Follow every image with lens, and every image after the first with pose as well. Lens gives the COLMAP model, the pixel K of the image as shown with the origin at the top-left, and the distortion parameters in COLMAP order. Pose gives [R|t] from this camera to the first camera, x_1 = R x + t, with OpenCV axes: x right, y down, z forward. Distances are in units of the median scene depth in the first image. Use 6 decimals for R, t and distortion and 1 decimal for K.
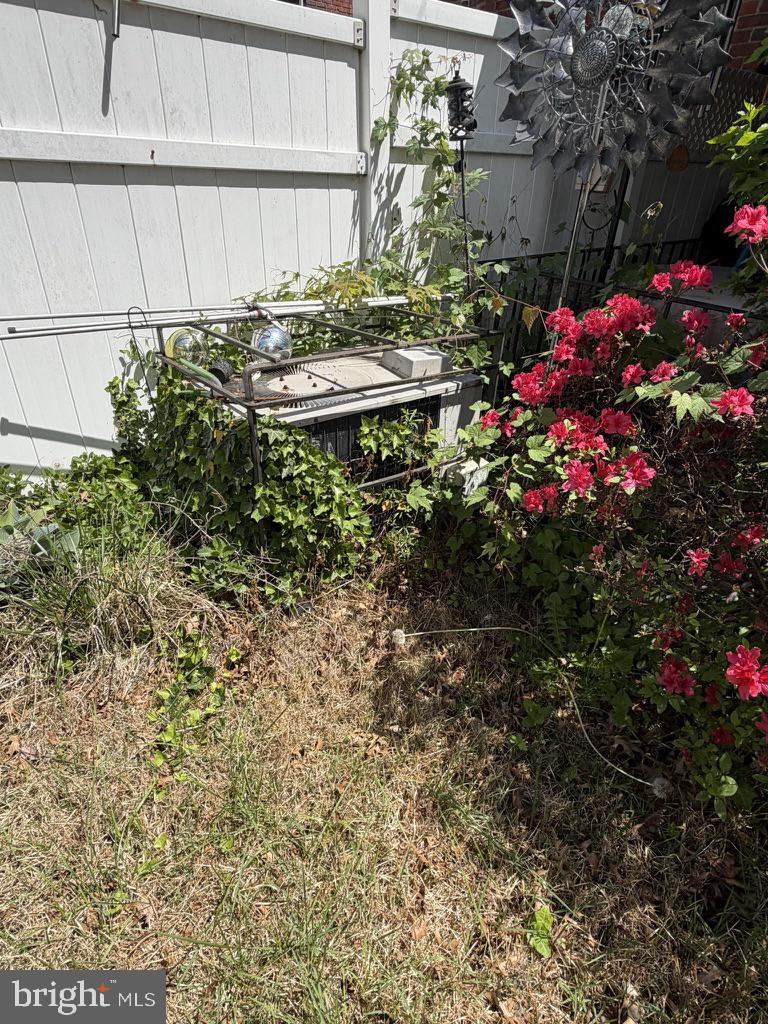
lens RADIAL K [[554.0, 0, 382.3], [0, 554.0, 510.4], [0, 0, 1]] dist [-0.007367, 0.000794]
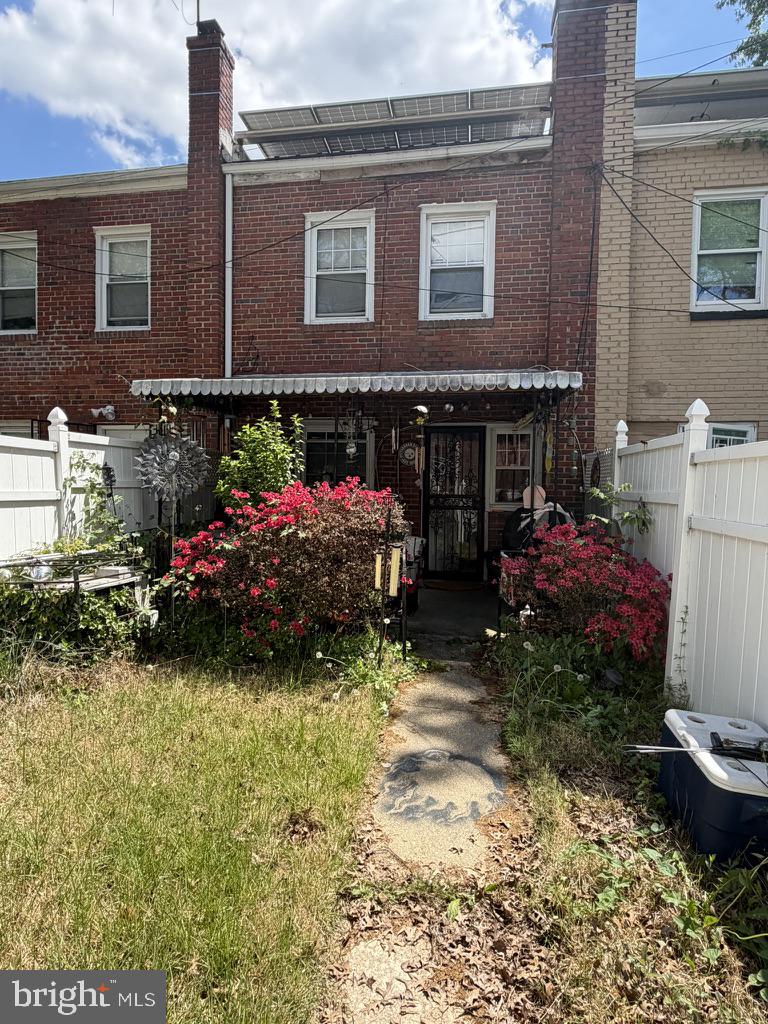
lens RADIAL K [[554.0, 0, 384.3], [0, 554.0, 516.7], [0, 0, 1]] dist [-0.007367, 0.000794]
pose [[0.707508, -0.062357, 0.703948, -0.663674], [0.376685, 0.876081, -0.300984, 0.559532], [-0.597947, 0.478115, 0.643323, -1.086341]]
